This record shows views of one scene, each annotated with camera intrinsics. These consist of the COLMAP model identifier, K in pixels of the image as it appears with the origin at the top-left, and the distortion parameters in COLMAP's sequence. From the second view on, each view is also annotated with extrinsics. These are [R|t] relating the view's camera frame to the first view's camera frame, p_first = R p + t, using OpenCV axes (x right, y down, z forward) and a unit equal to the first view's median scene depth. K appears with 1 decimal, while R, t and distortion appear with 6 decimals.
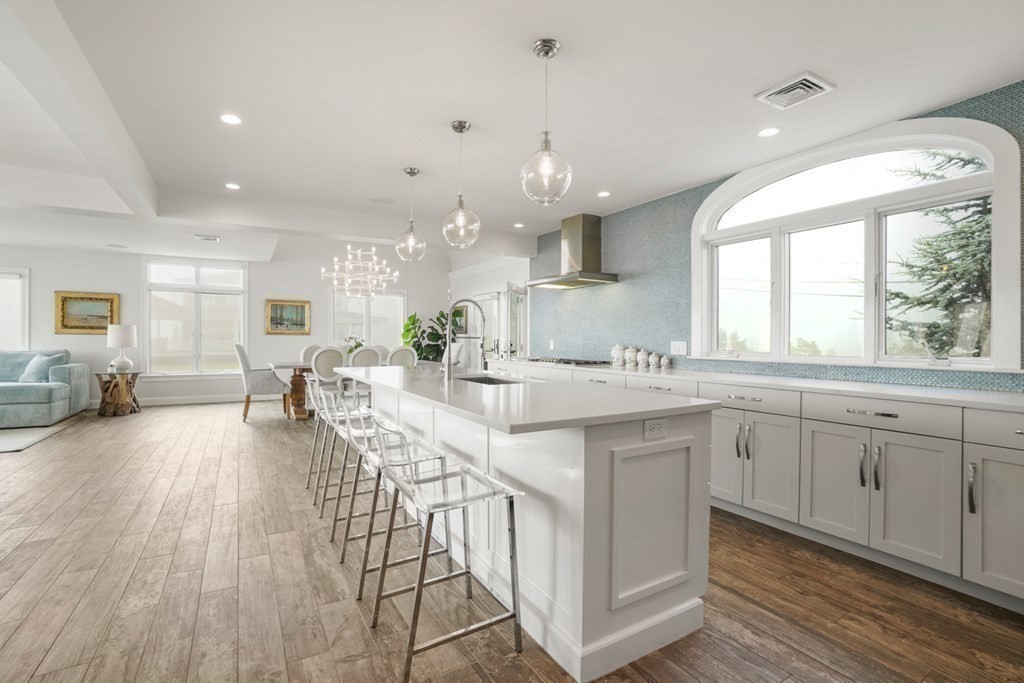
lens RADIAL K [[456.6, 0, 508.2], [0, 456.6, 337.6], [0, 0, 1]] dist [-0.067971, 0.022289]
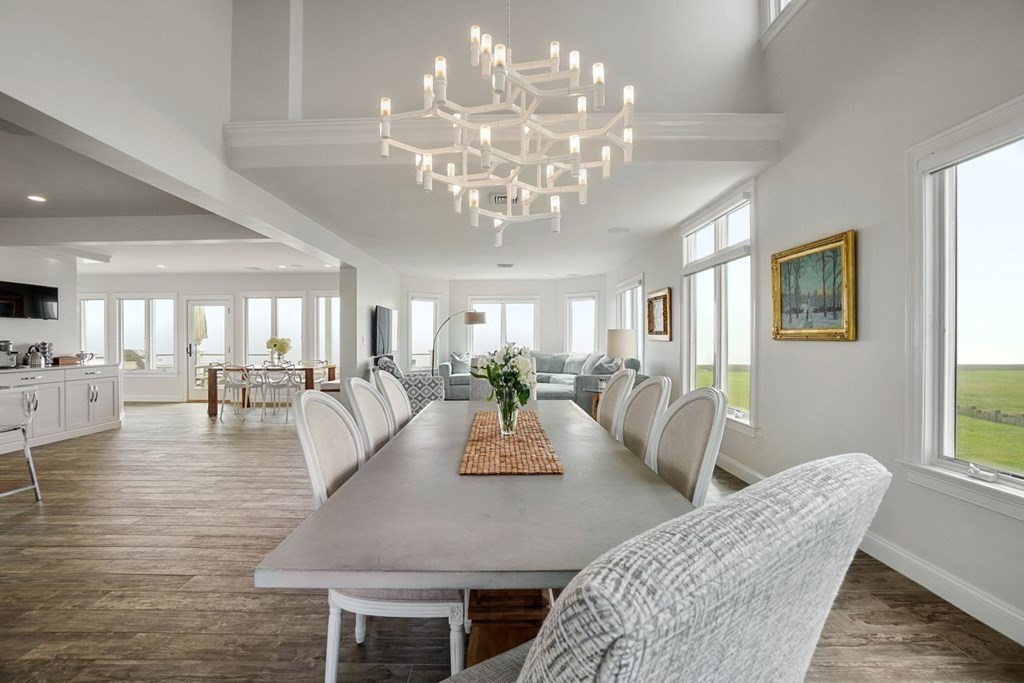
lens RADIAL K [[456.6, 0, 508.2], [0, 456.6, 337.6], [0, 0, 1]] dist [-0.067971, 0.022289]
pose [[-0.508444, -0.005823, -0.861076, -0.074361], [0.005675, 0.999933, -0.010113, -0.006321], [0.861076, -0.010028, -0.508377, 1.245294]]
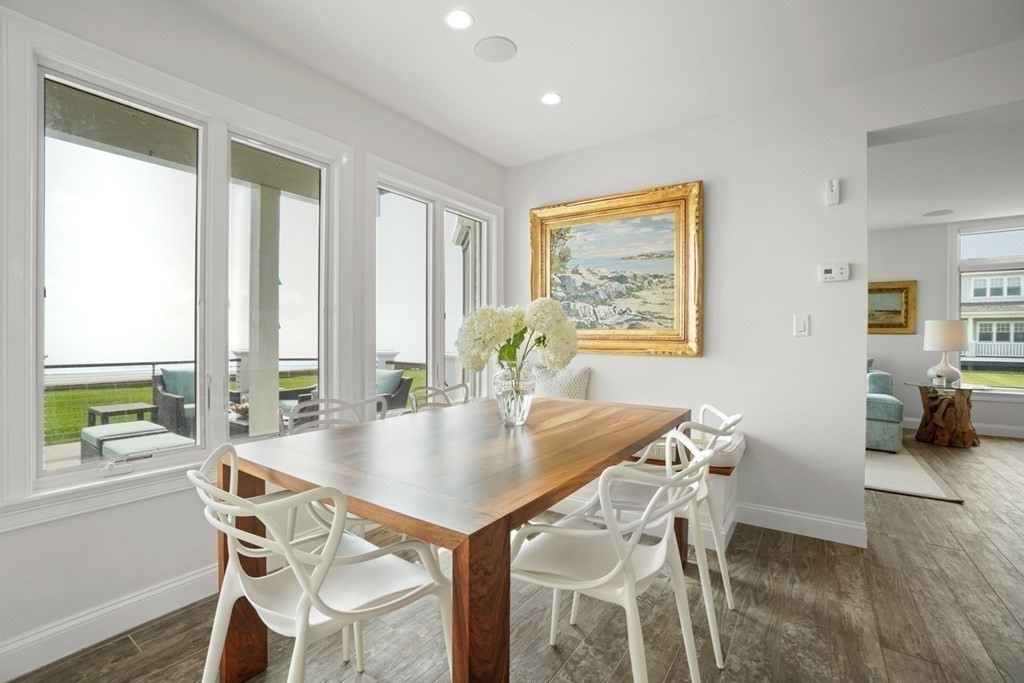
lens RADIAL K [[450.8, 0, 513.8], [0, 450.8, 344.5], [0, 0, 1]] dist [-0.059350, 0.023232]
pose [[0.414046, 0.006667, -0.910232, -0.523189], [0.001384, 0.999967, 0.007954, 0.004522], [0.910255, -0.004553, 0.414023, 0.051924]]
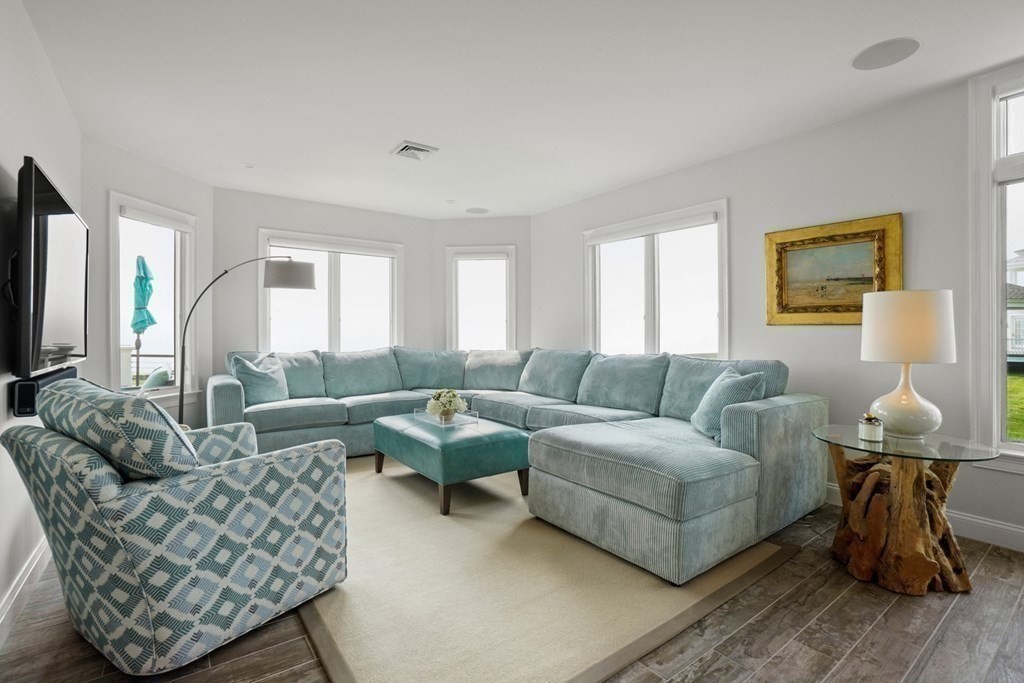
lens RADIAL K [[473.0, 0, 494.4], [0, 473.0, 335.6], [0, 0, 1]] dist [-0.073217, 0.027770]
pose [[0.076319, 0.000001, -0.997083, -0.573810], [0.002009, 0.999998, 0.000154, 0.002155], [0.997081, -0.002015, 0.076319, 0.675985]]
